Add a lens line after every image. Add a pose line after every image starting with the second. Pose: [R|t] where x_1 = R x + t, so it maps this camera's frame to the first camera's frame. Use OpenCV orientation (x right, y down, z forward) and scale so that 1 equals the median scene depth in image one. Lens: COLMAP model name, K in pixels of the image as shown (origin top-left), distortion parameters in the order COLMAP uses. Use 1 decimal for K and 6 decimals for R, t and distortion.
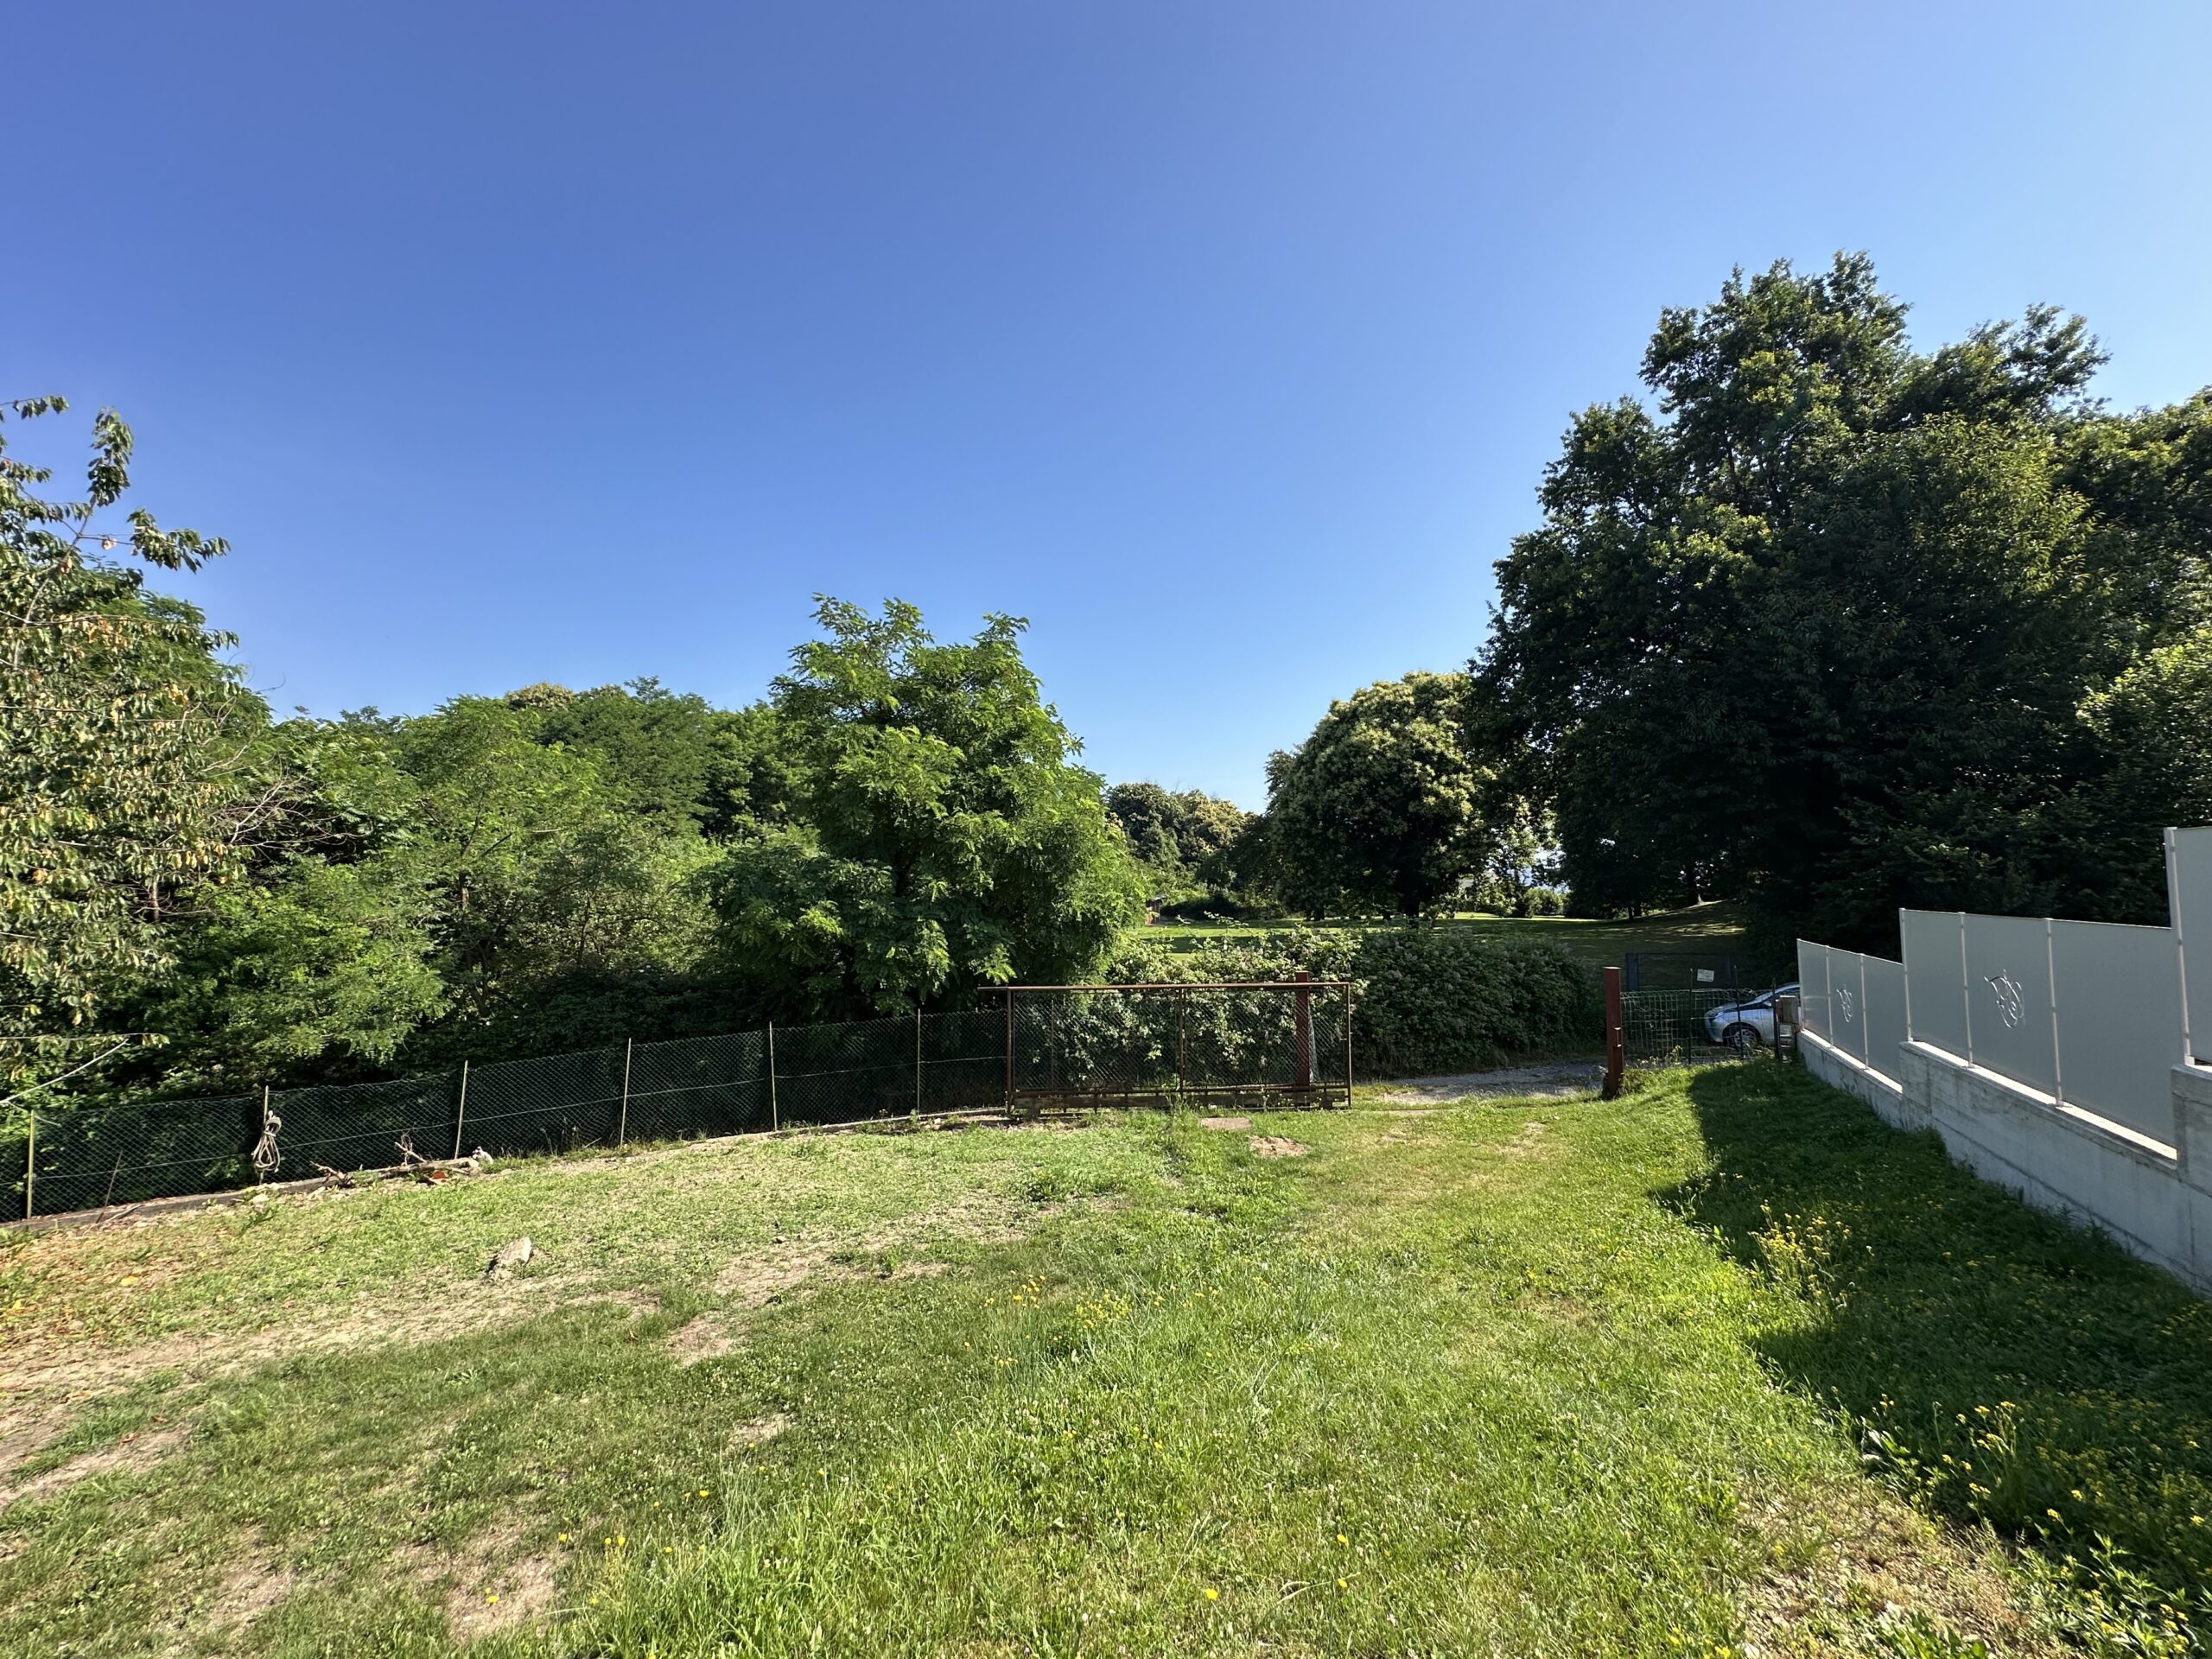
lens RADIAL K [[882.9, 0, 1107.8], [0, 882.9, 832.8], [0, 0, 1]] dist [-0.004181, 0.000988]
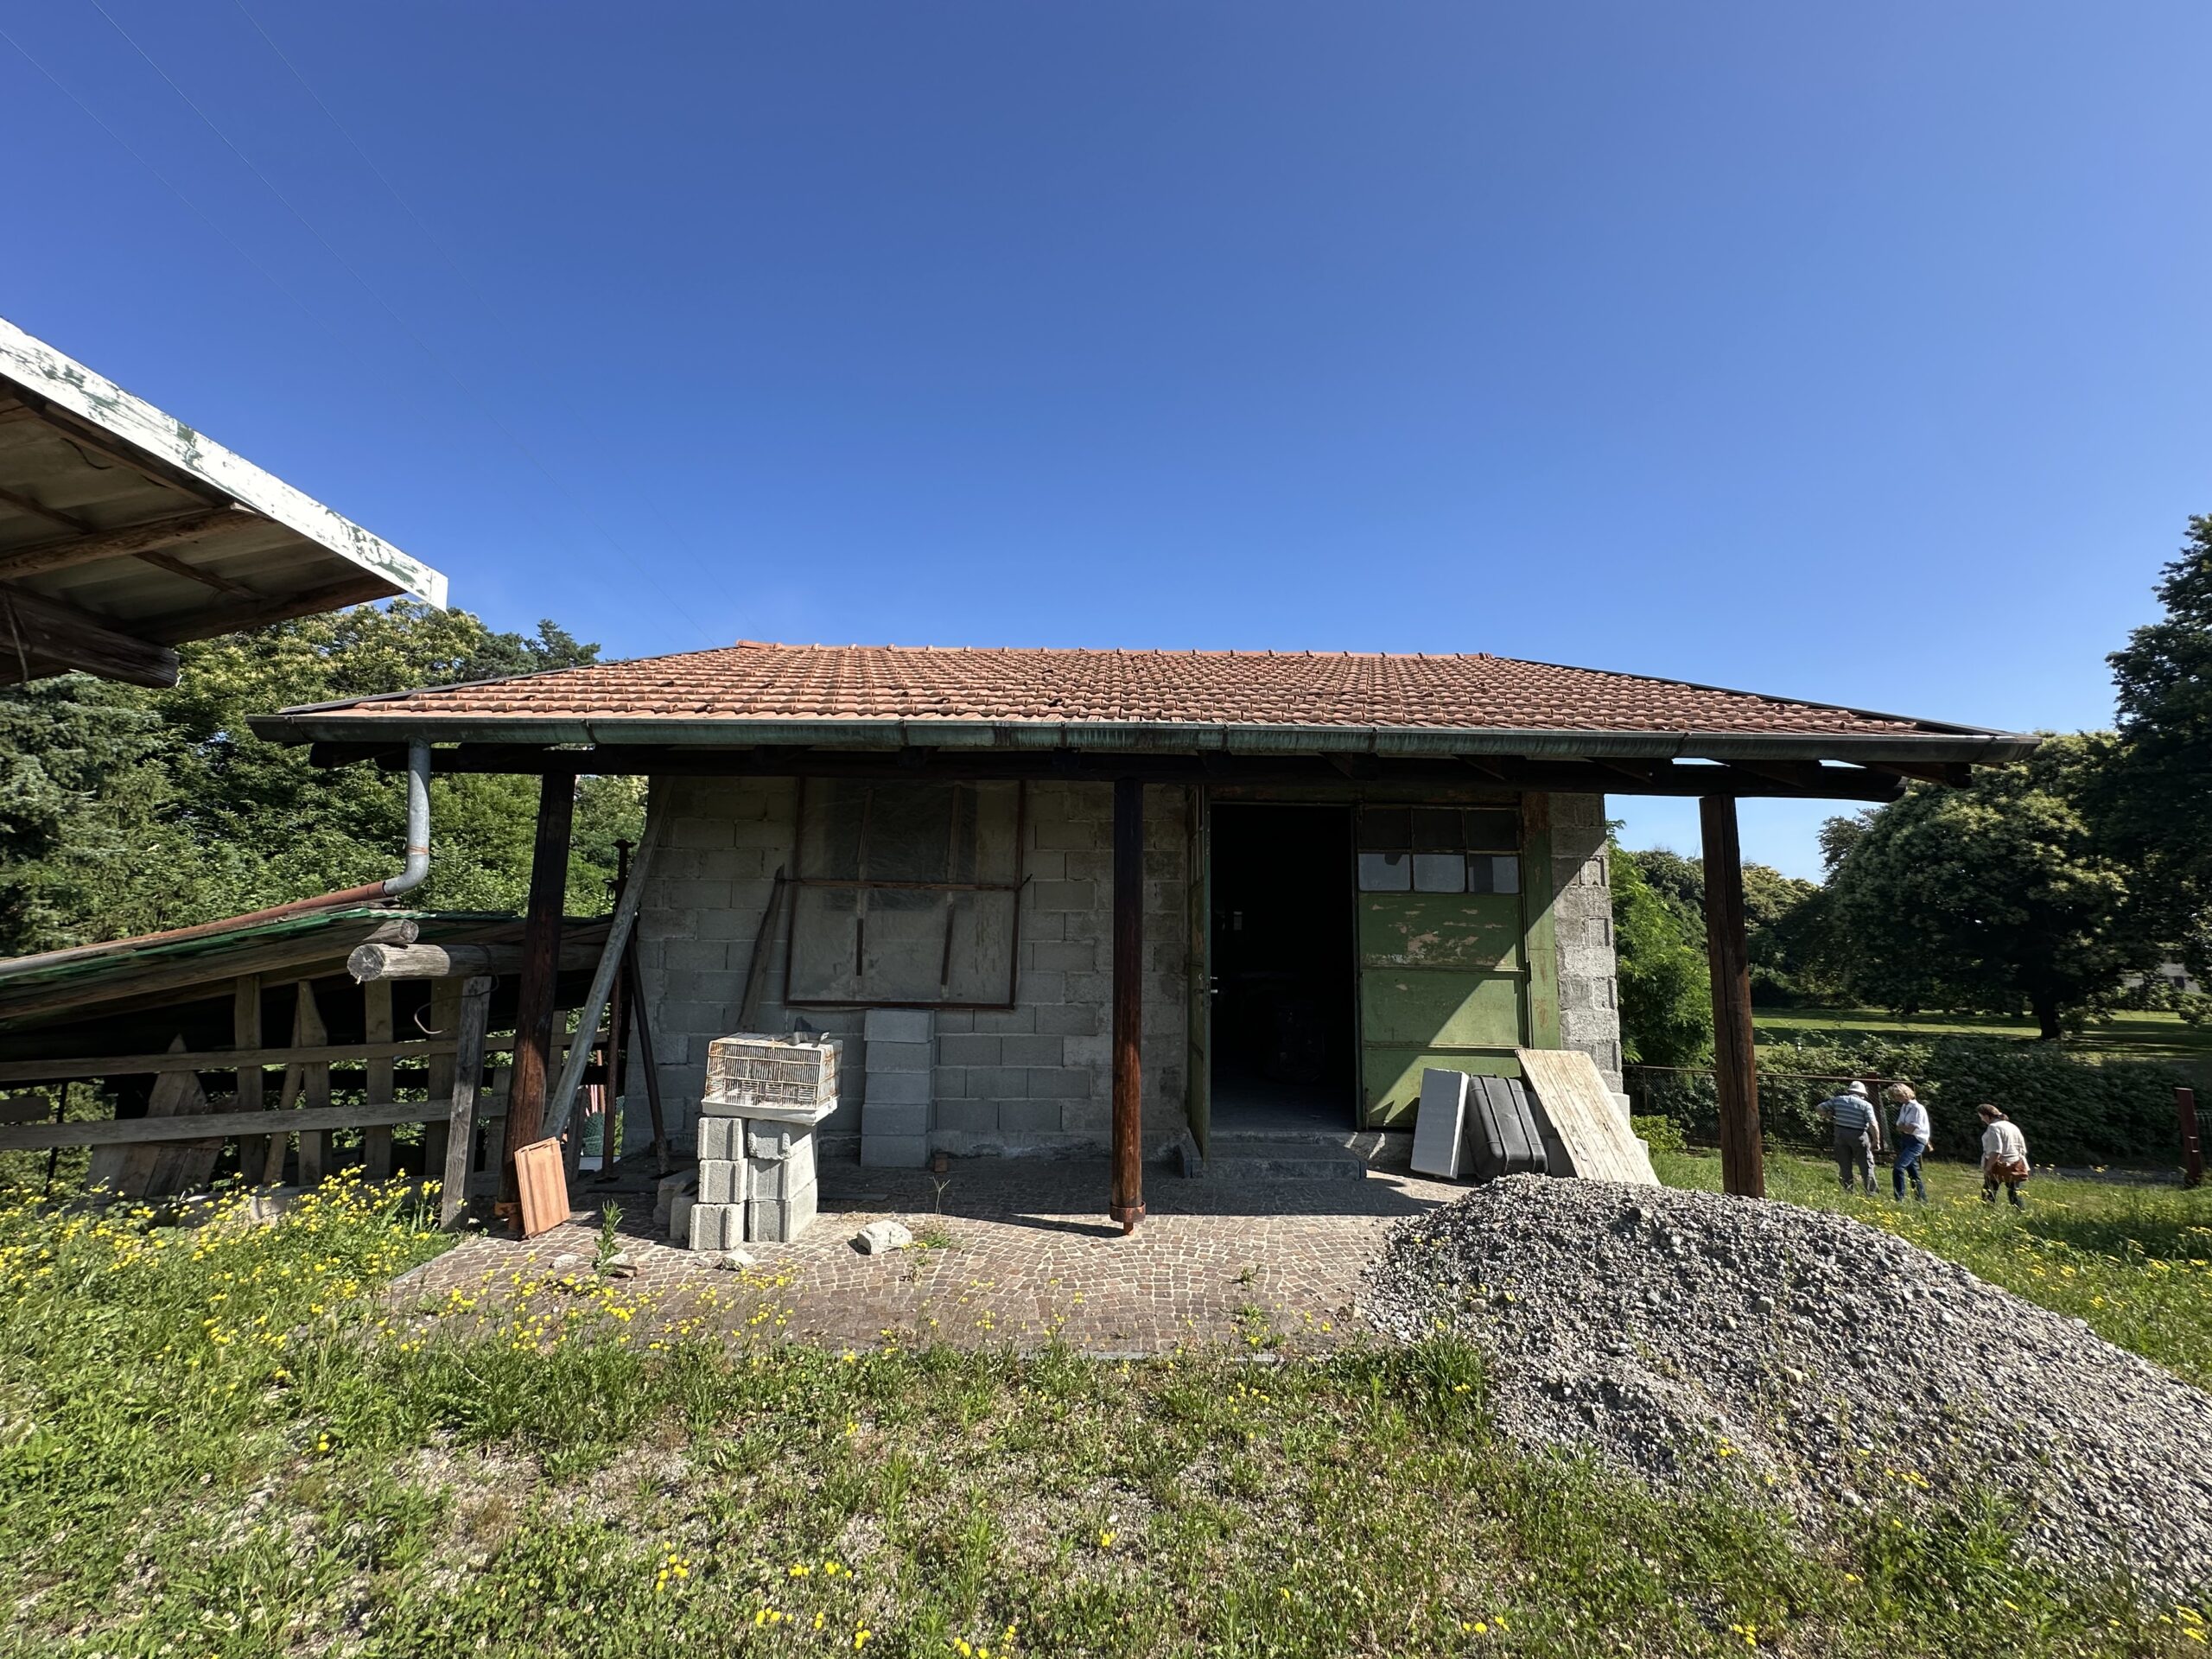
lens RADIAL K [[882.9, 0, 1107.0], [0, 882.9, 831.7], [0, 0, 1]] dist [-0.004181, 0.000988]
pose [[0.875625, -0.047075, -0.480693, -0.138403], [0.012151, 0.997071, -0.075510, -0.117713], [0.482839, 0.060278, 0.873632, -0.741724]]
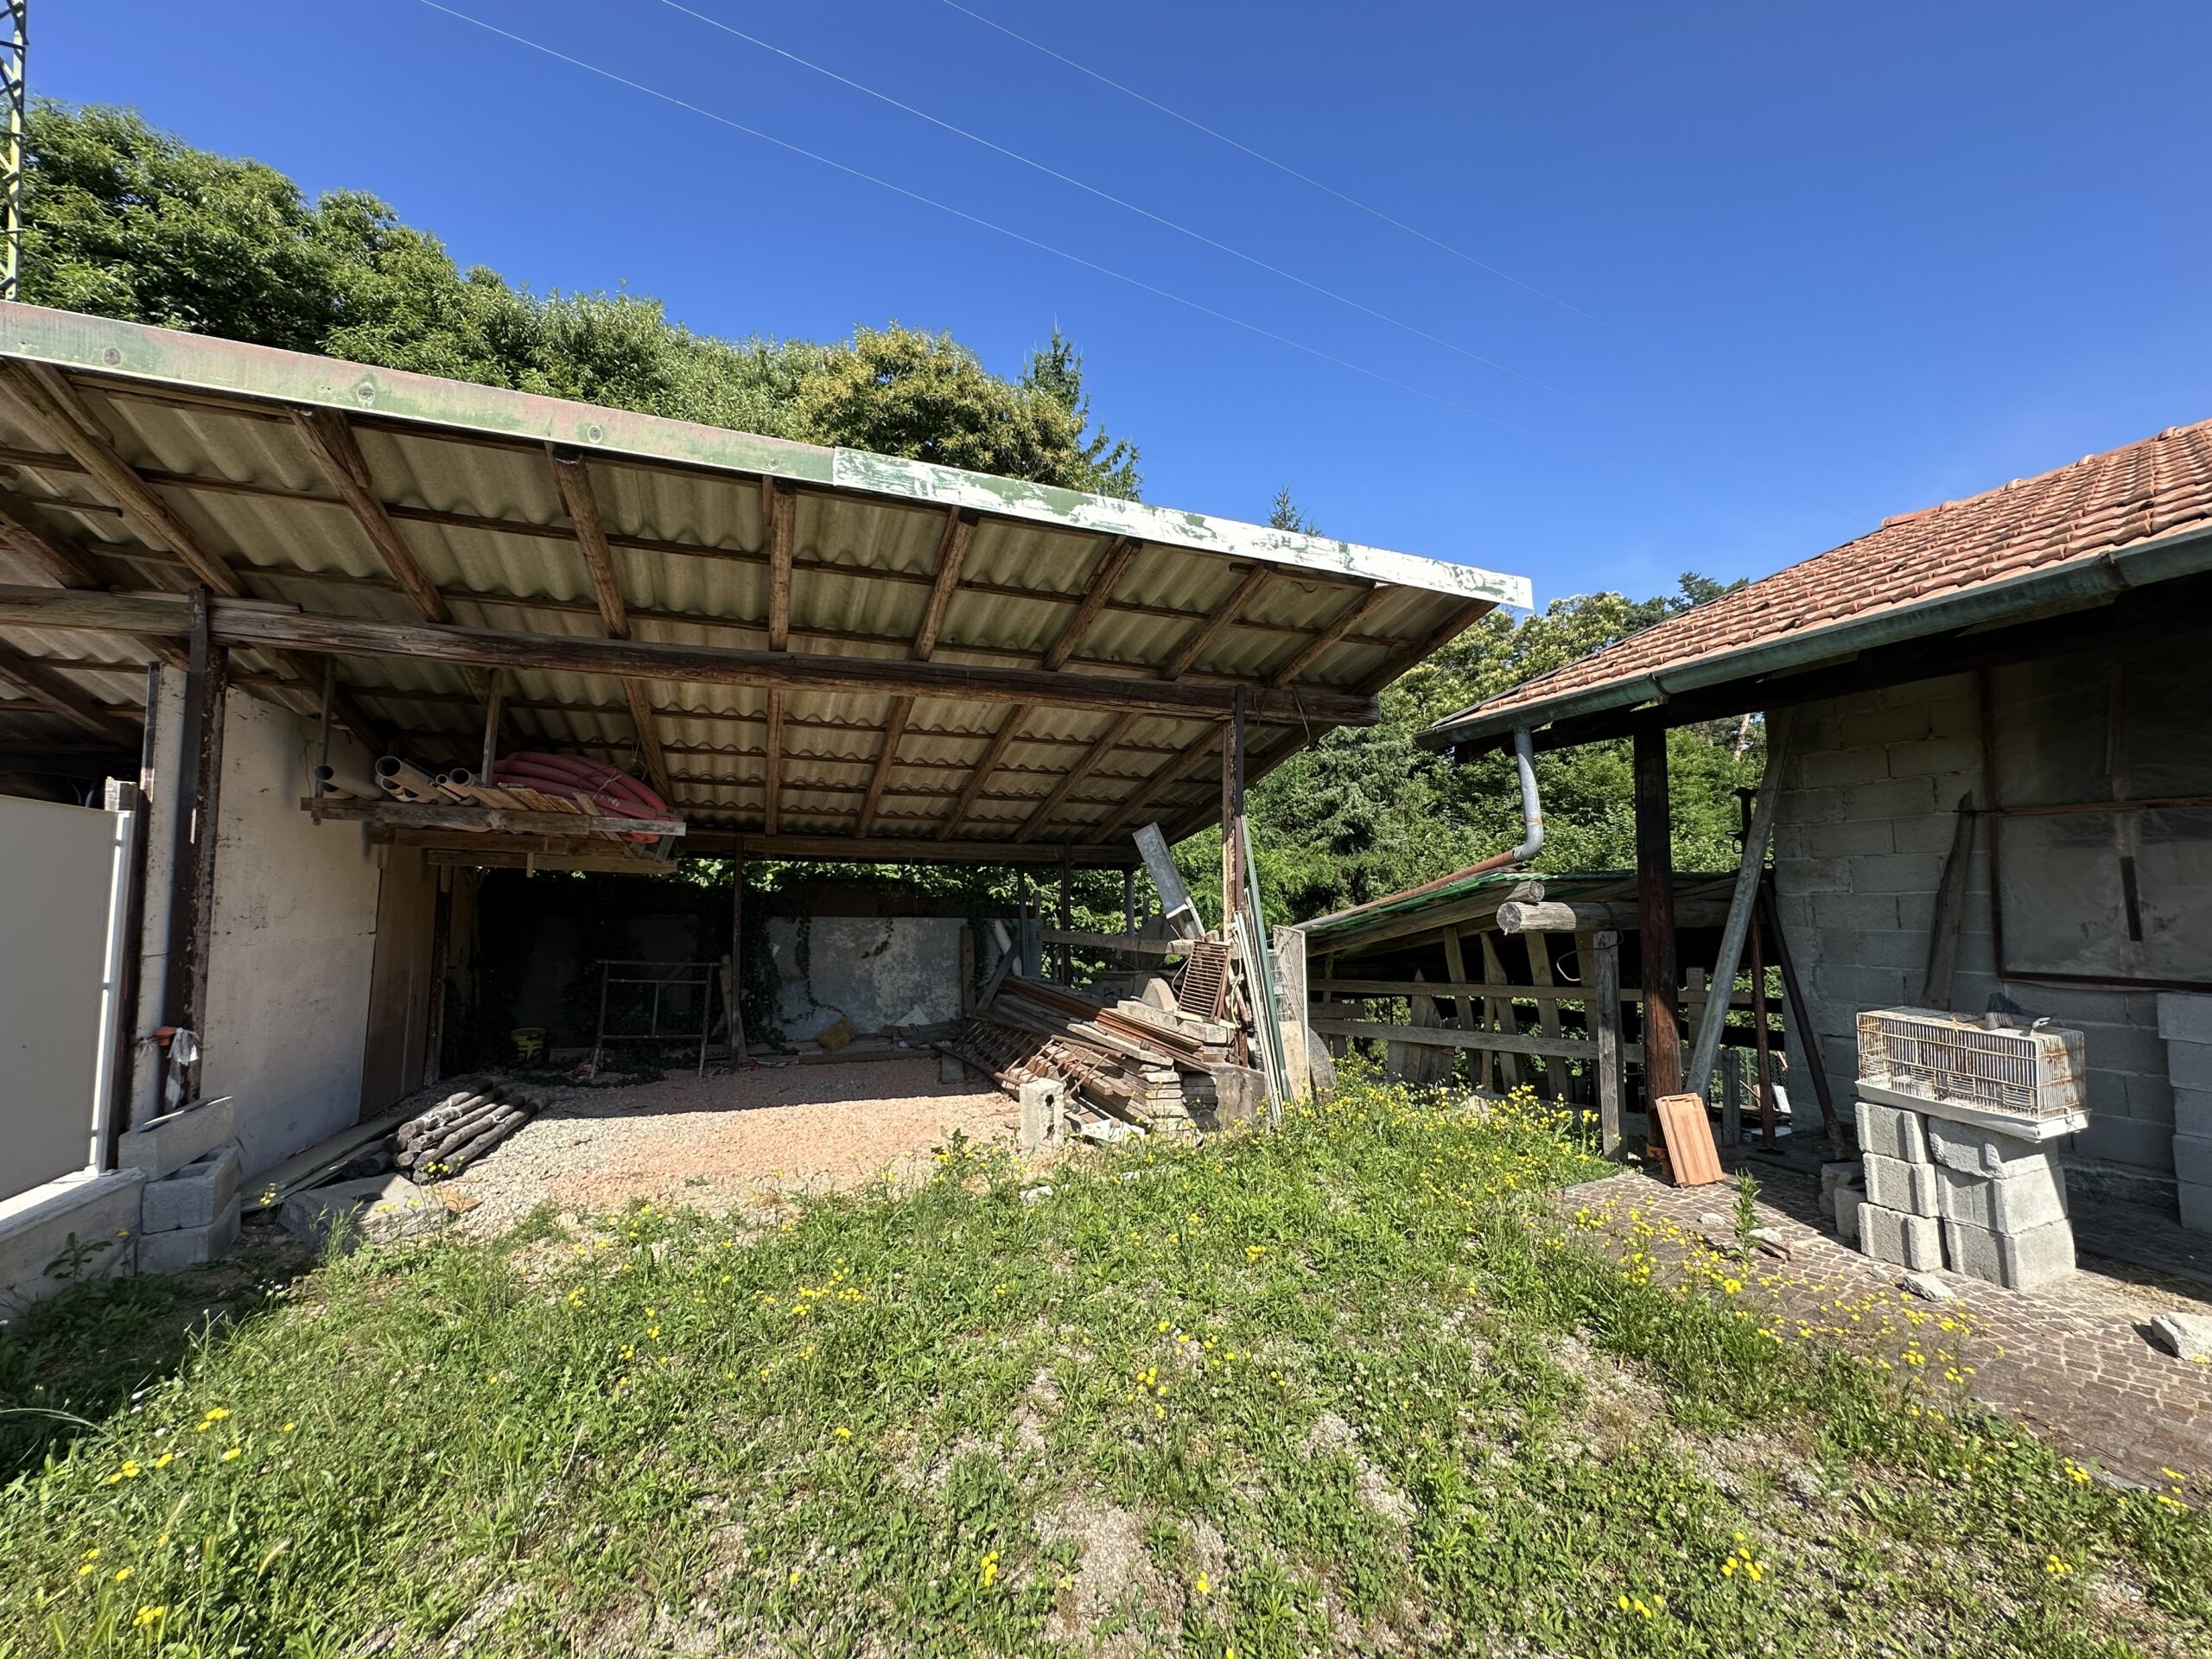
lens RADIAL K [[882.9, 0, 1107.8], [0, 882.9, 830.9], [0, 0, 1]] dist [-0.004181, 0.000988]
pose [[-0.121606, -0.071411, -0.990006, -0.127594], [0.063078, 0.994836, -0.079508, -0.116324], [0.990572, -0.072116, -0.116474, -0.723011]]
